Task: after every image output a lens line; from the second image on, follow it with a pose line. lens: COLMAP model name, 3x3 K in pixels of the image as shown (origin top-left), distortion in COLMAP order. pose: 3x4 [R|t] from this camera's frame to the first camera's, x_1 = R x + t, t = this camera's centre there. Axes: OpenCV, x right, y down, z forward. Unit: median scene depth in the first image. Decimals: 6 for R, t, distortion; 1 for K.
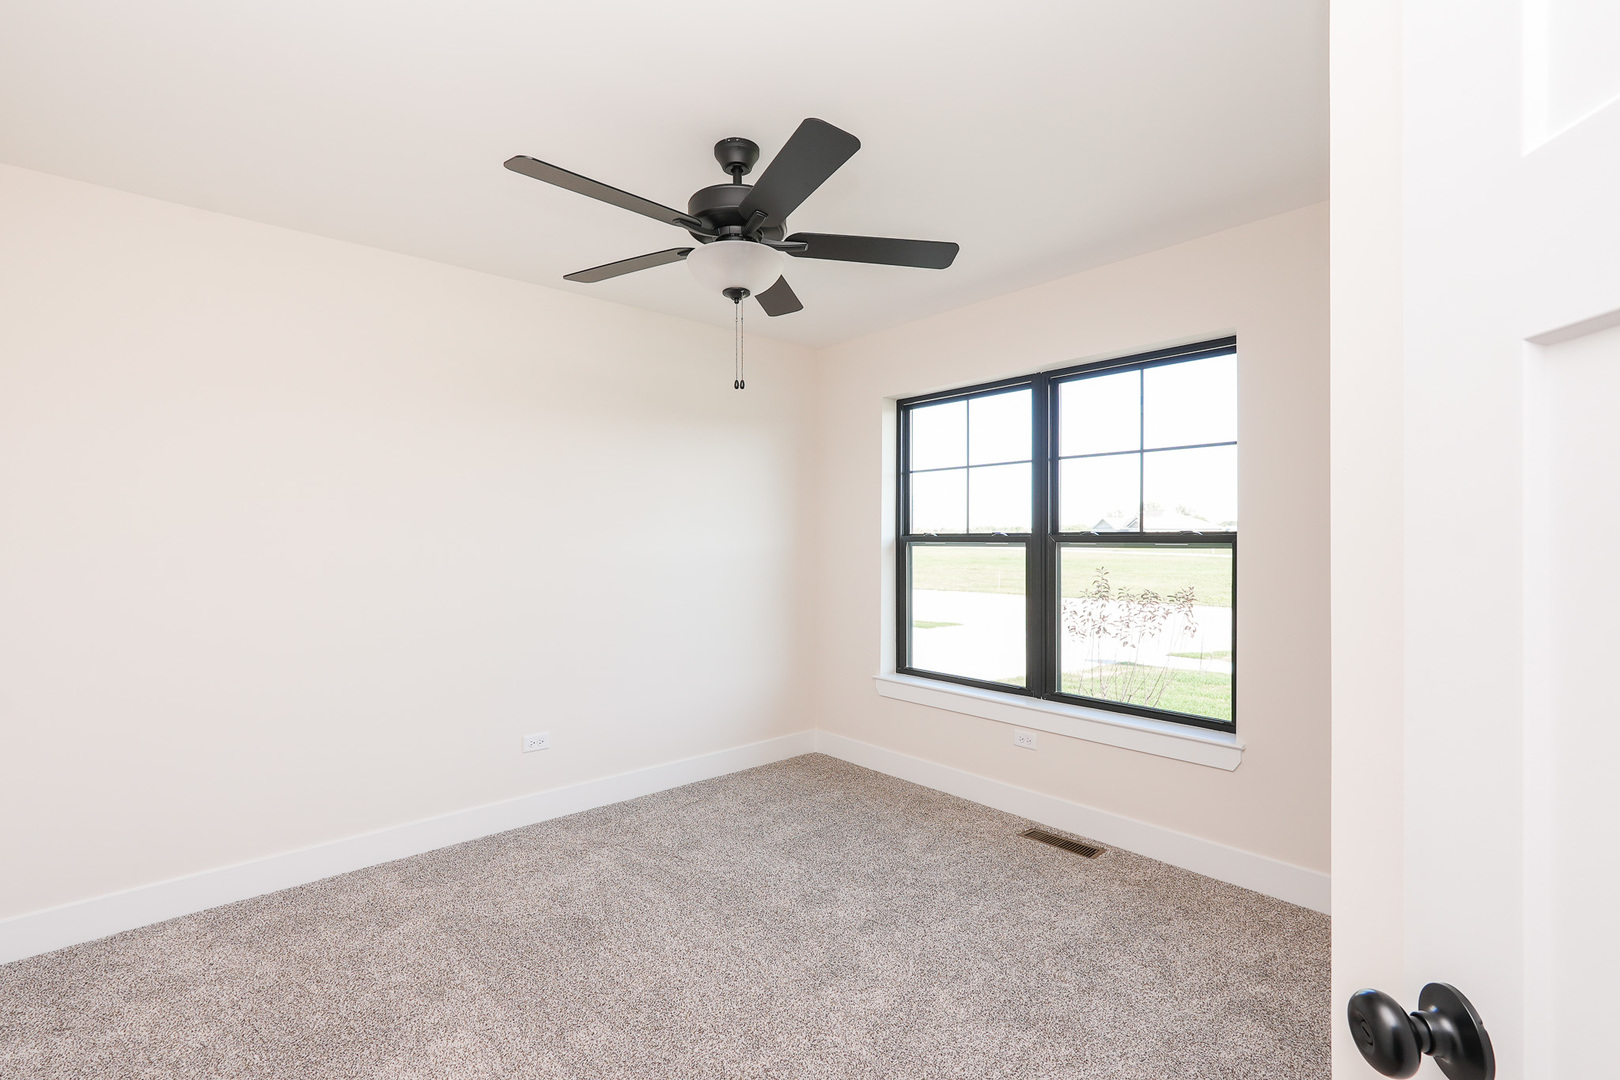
lens RADIAL K [[720.8, 0, 810.0], [0, 720.8, 540.0], [0, 0, 1]] dist [-0.017916, 0.008395]
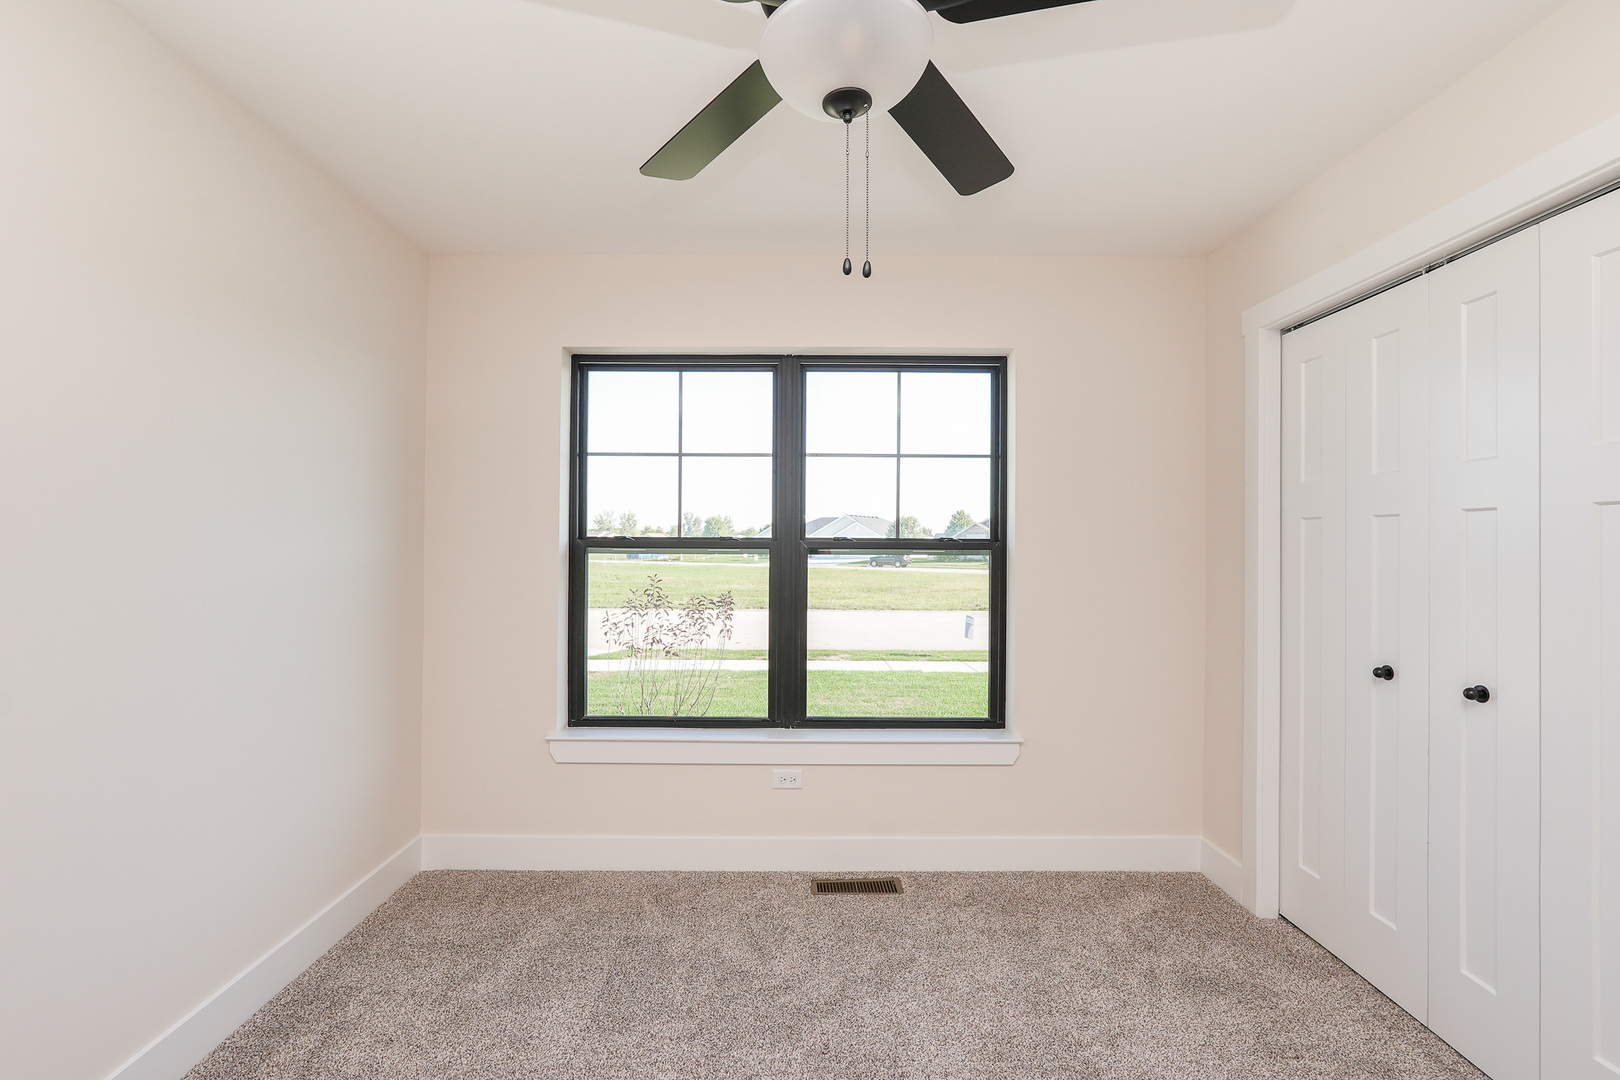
lens RADIAL K [[738.6, 0, 810.0], [0, 738.6, 540.0], [0, 0, 1]] dist [-0.019840, 0.009942]
pose [[0.663866, 0.008970, 0.747798, -0.394329], [-0.004964, 0.999959, -0.007589, -0.001170], [-0.747835, 0.001326, 0.663883, 0.457344]]
